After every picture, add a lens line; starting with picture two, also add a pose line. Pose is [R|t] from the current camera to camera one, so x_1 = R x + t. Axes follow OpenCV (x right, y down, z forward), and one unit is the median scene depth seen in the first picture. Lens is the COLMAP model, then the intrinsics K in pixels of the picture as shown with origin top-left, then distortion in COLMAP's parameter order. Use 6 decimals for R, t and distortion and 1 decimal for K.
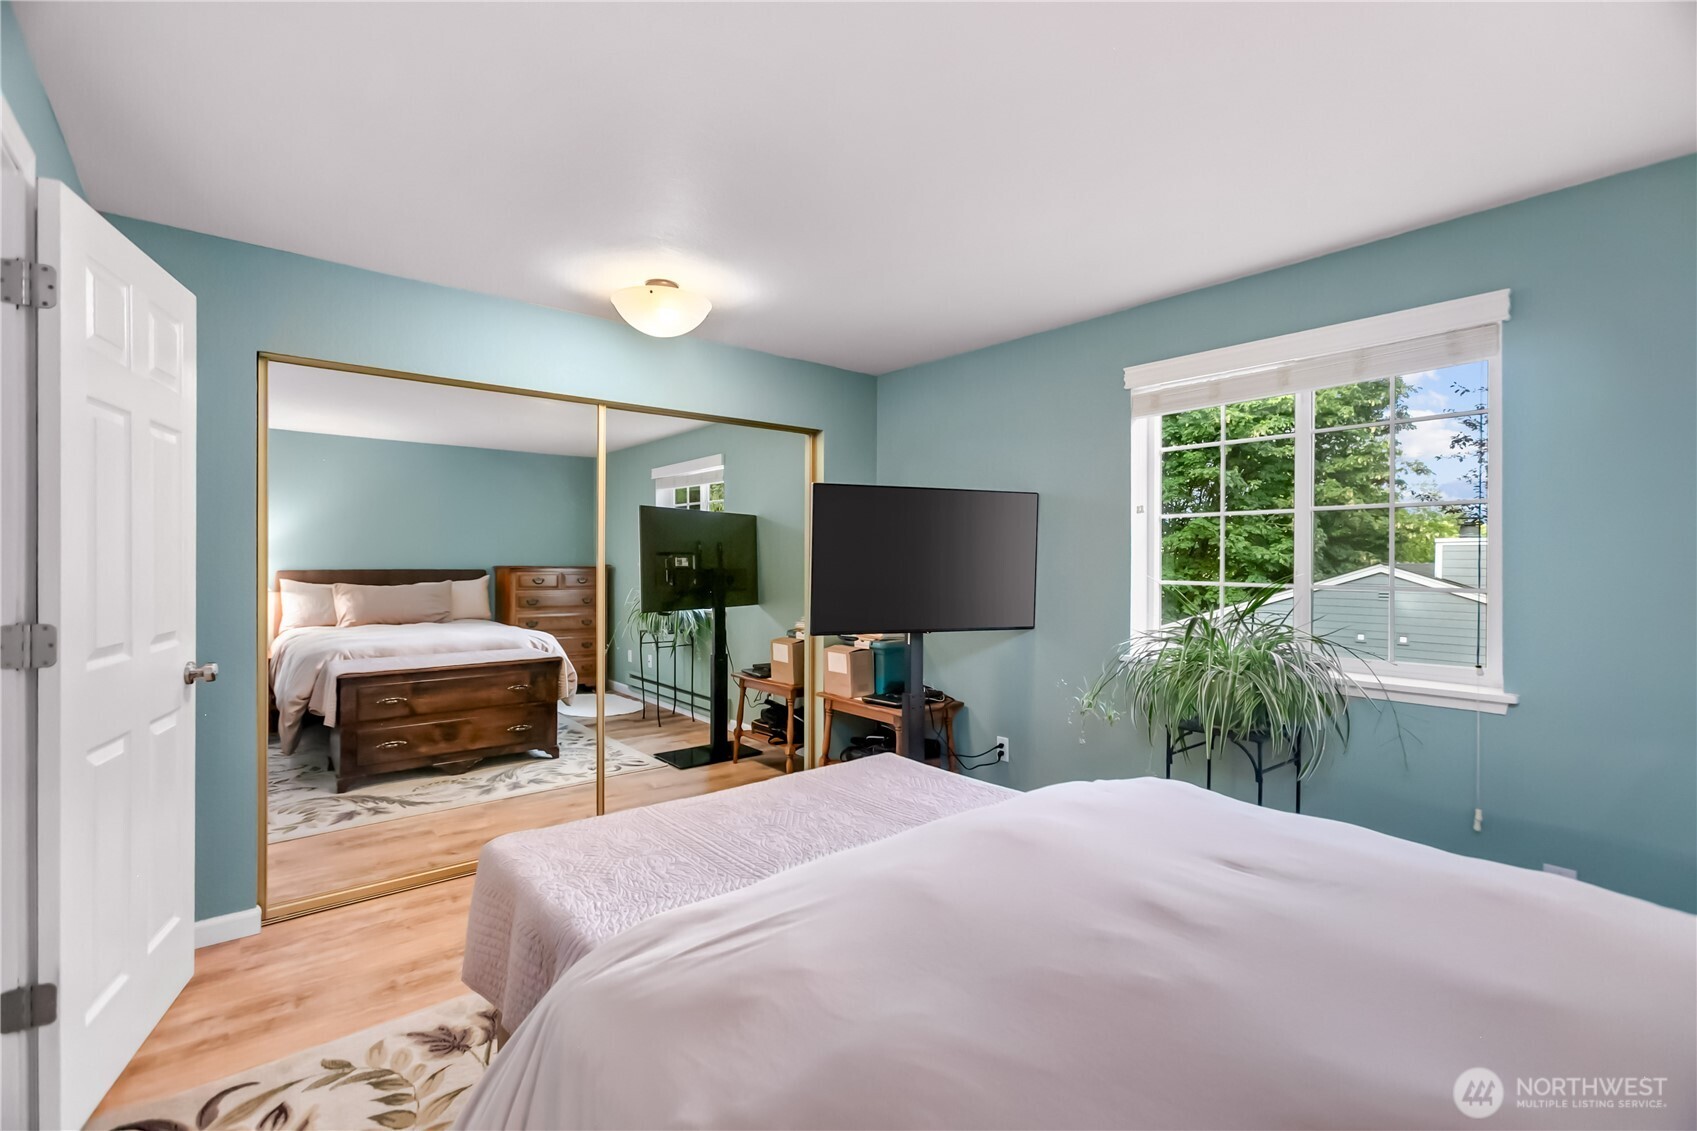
lens RADIAL K [[750.9, 0, 853.6], [0, 750.9, 560.1], [0, 0, 1]] dist [-0.010506, 0.007380]
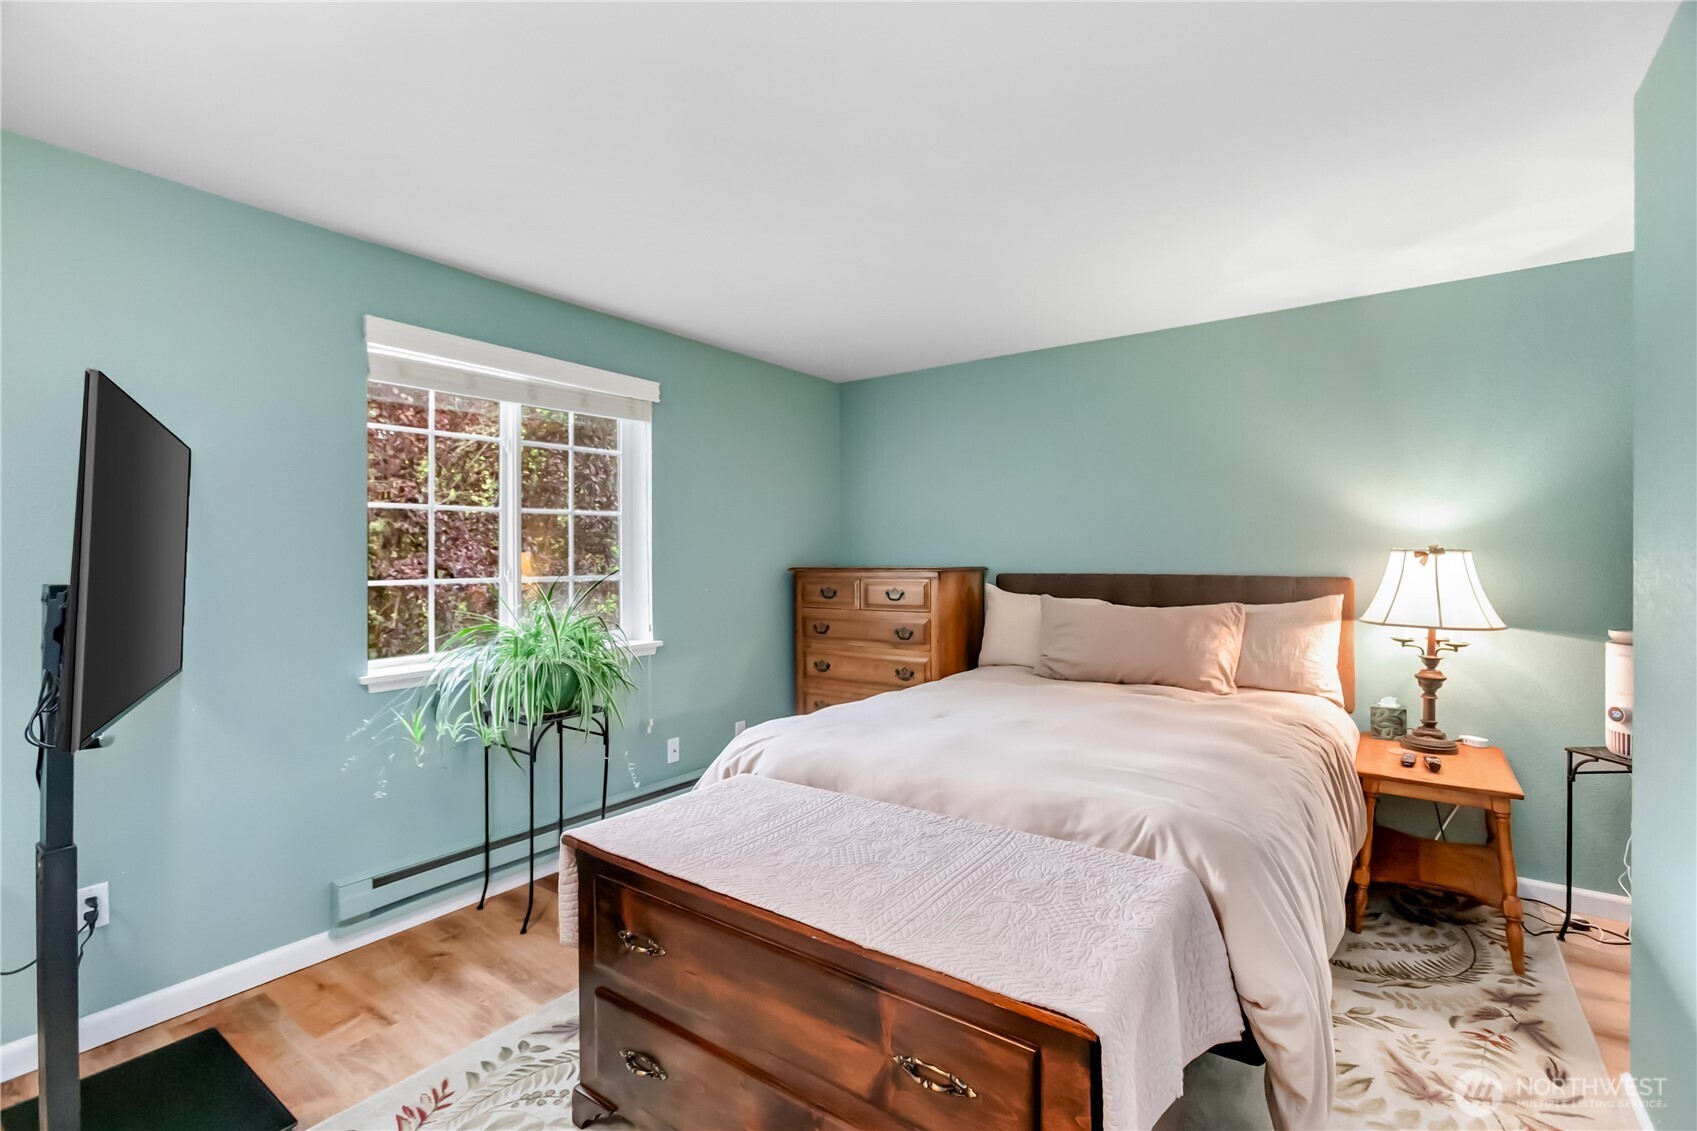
lens RADIAL K [[750.9, 0, 852.3], [0, 750.9, 558.0], [0, 0, 1]] dist [-0.010506, 0.007380]
pose [[-0.201302, -0.002137, 0.979527, -0.729085], [0.010013, 0.999941, 0.004239, 0.002169], [-0.979478, 0.010661, -0.201268, 0.898811]]
